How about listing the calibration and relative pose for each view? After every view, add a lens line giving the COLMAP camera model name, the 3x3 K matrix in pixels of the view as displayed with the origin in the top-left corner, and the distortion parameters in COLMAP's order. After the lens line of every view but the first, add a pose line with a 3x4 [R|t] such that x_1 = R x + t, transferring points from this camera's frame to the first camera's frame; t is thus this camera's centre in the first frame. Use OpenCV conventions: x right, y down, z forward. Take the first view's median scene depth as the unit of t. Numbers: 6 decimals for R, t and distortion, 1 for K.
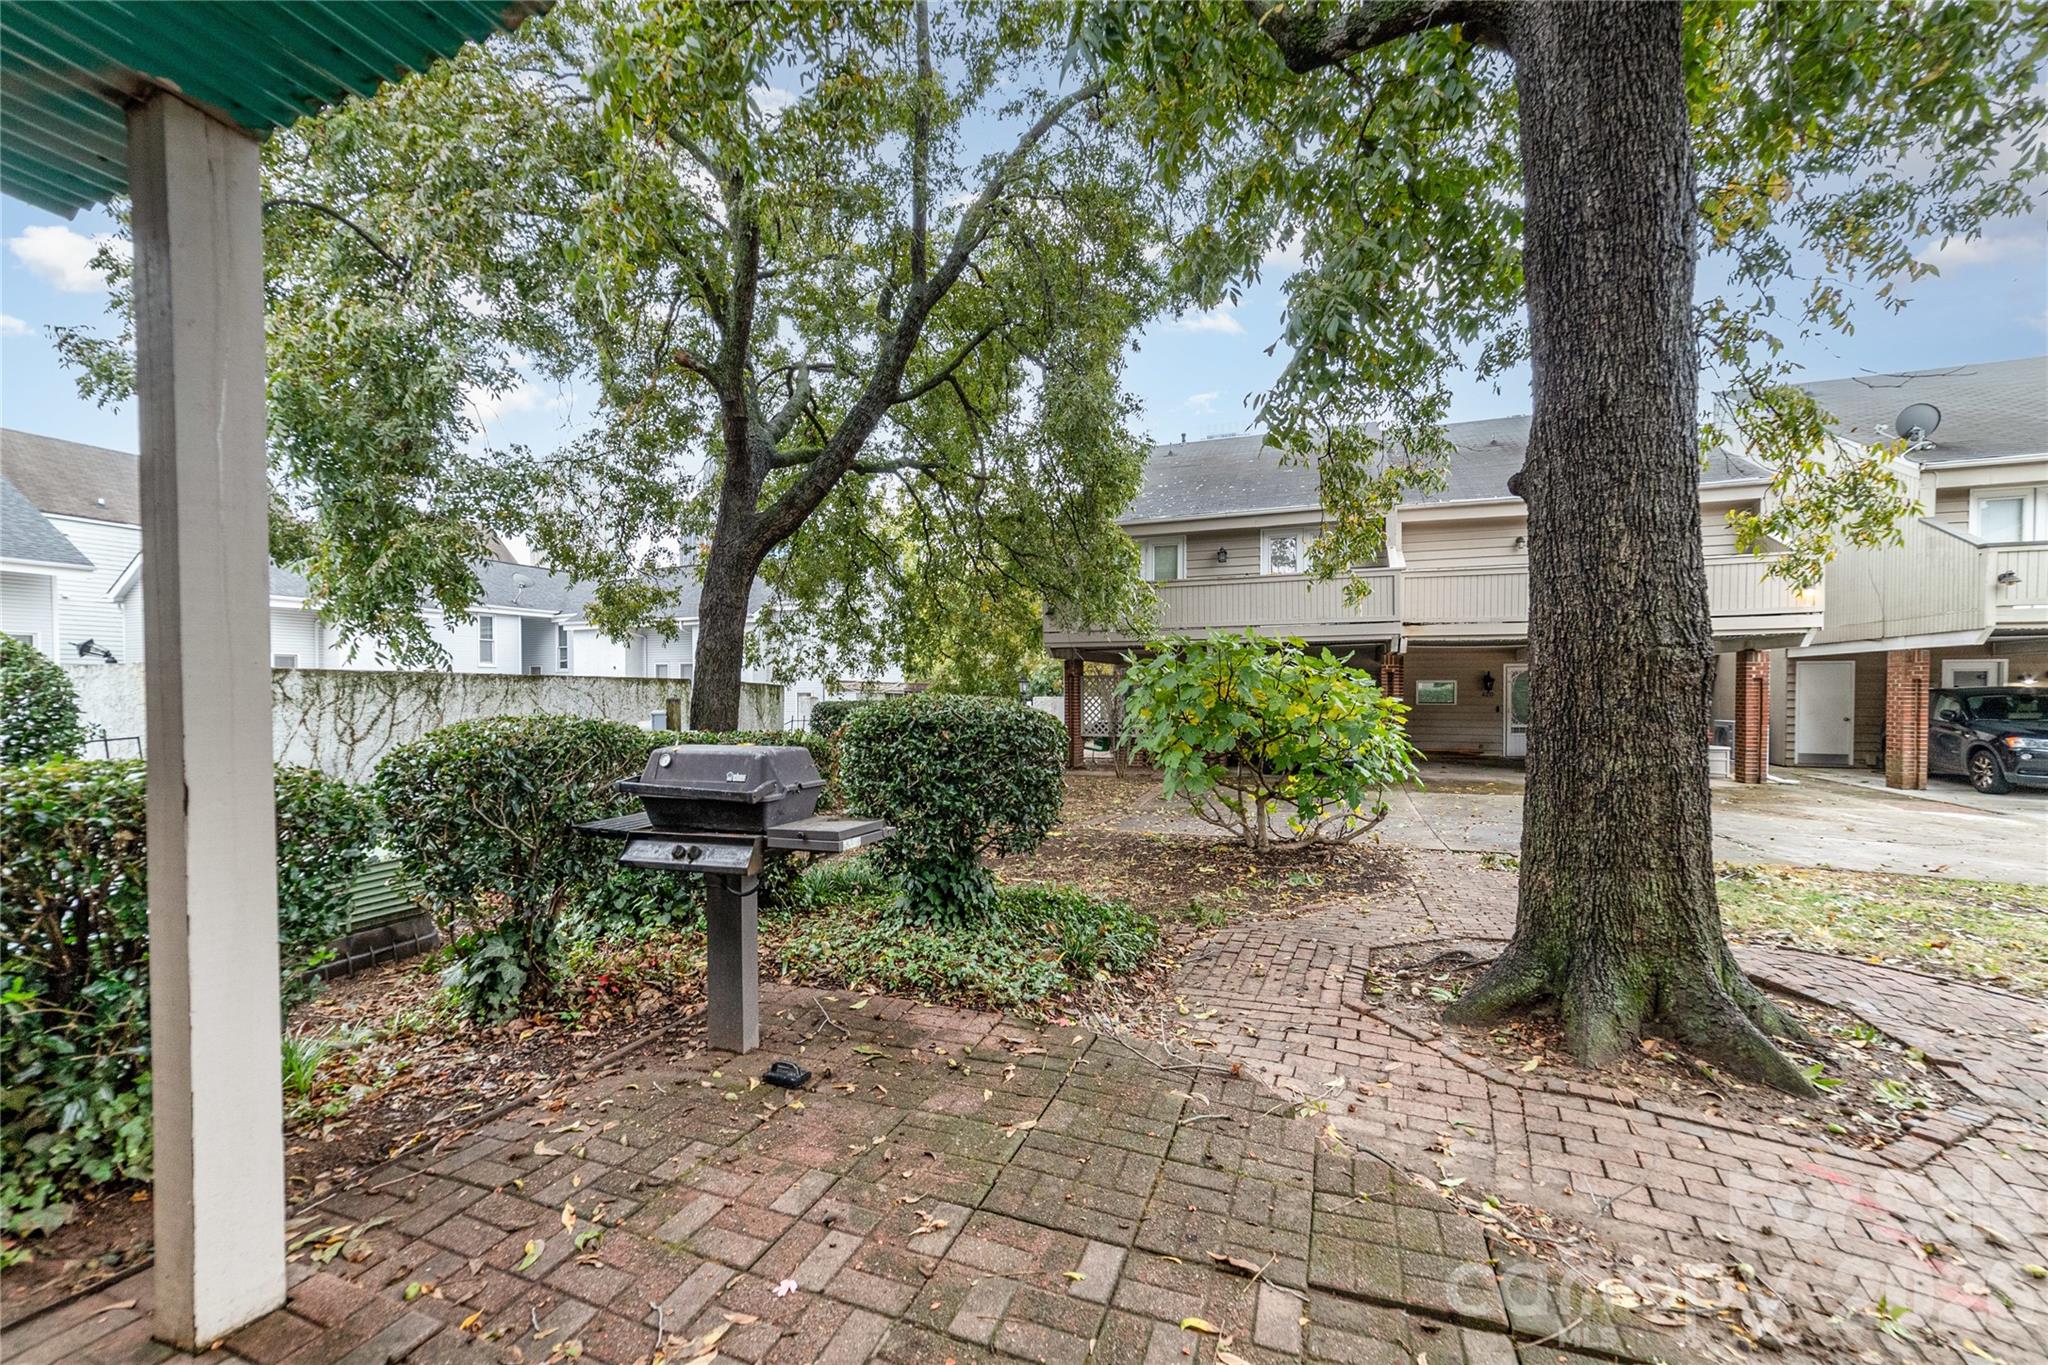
lens RADIAL K [[796.2, 0, 1039.9], [0, 796.2, 701.7], [0, 0, 1]] dist [-0.015037, 0.005289]
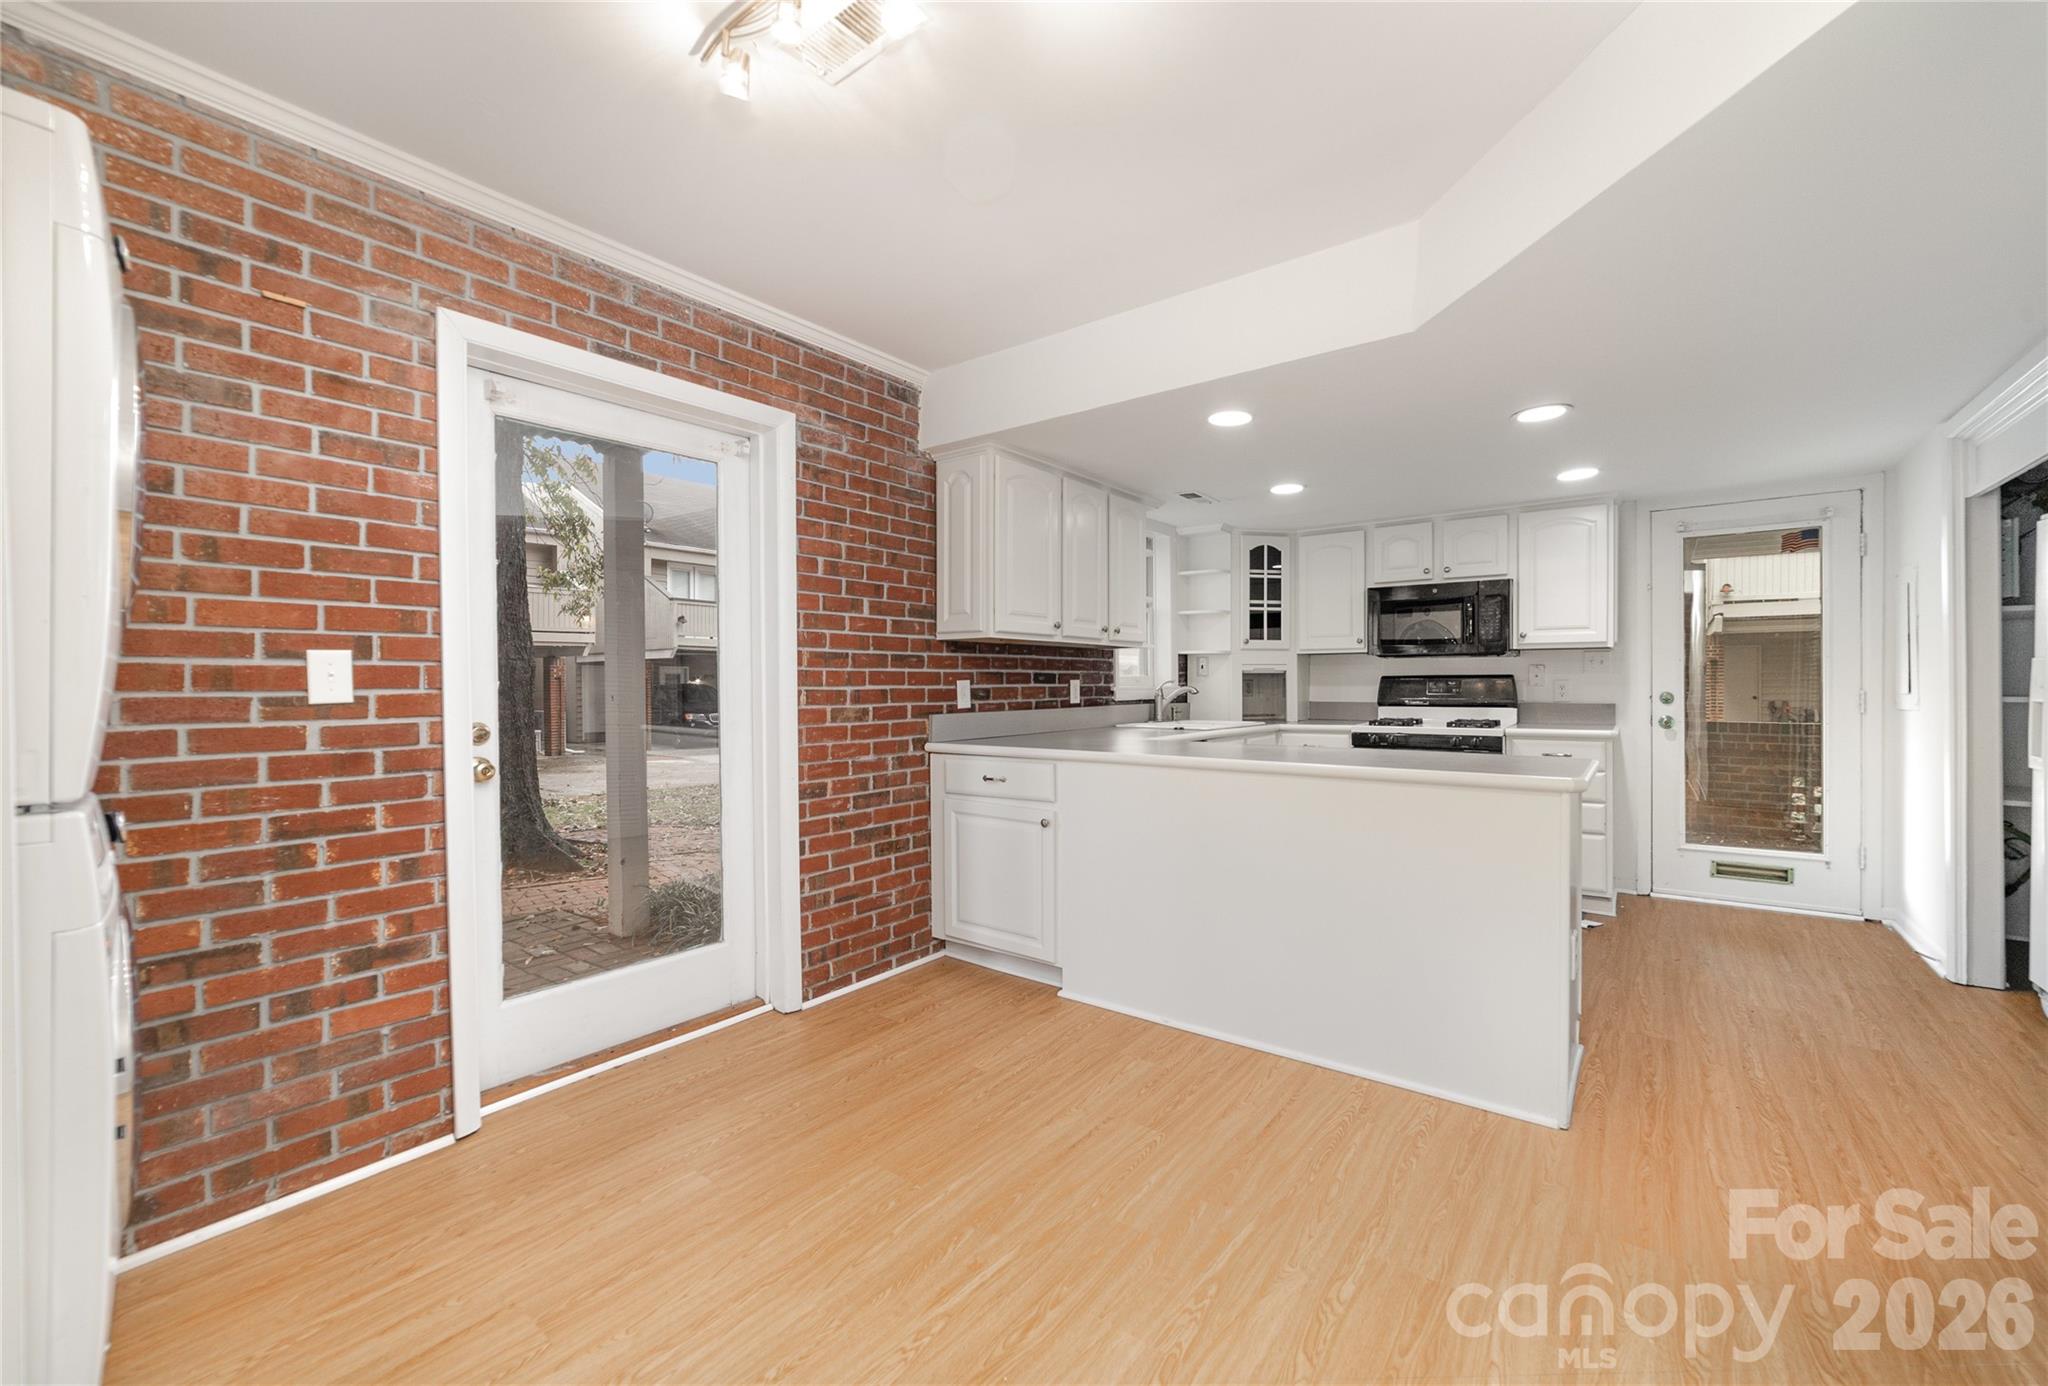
lens RADIAL K [[812.0, 0, 1032.1], [0, 812.0, 692.0], [0, 0, 1]] dist [-0.019218, 0.000619]
pose [[0.297948, -0.009072, 0.954539, -0.331551], [0.019498, 0.999804, 0.003417, 0.012613], [-0.954383, 0.017594, 0.298067, -0.370282]]
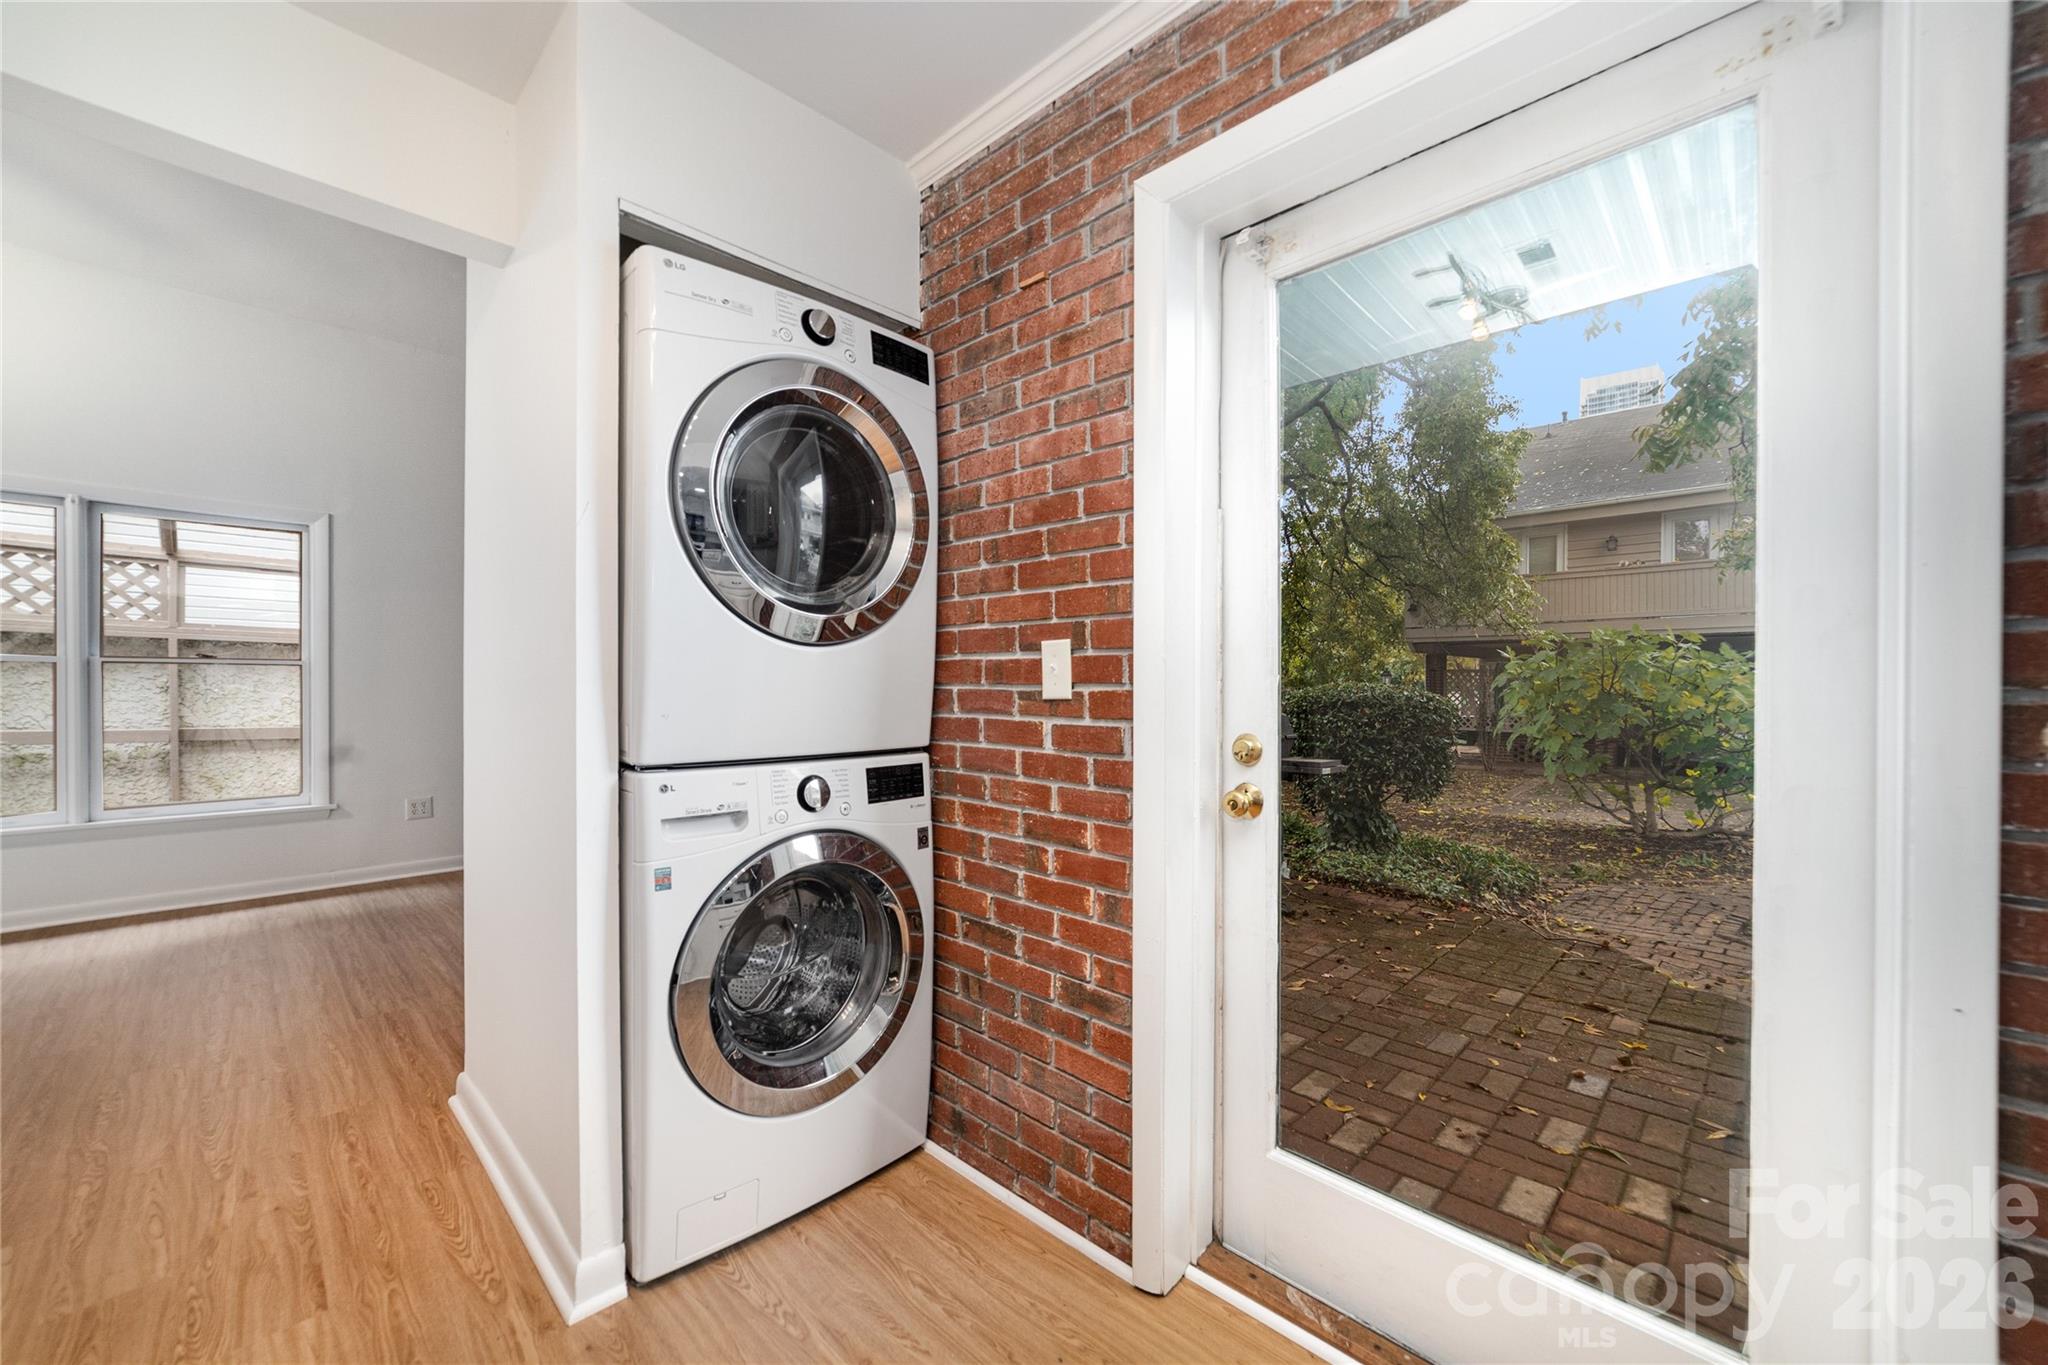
lens RADIAL K [[796.2, 0, 1031.7], [0, 796.2, 688.7], [0, 0, 1]] dist [-0.015037, 0.005289]
pose [[0.916250, 0.009675, -0.400491, -0.054313], [-0.013606, 0.999883, -0.006972, 0.011257], [0.400376, 0.011837, 0.916274, -0.289818]]
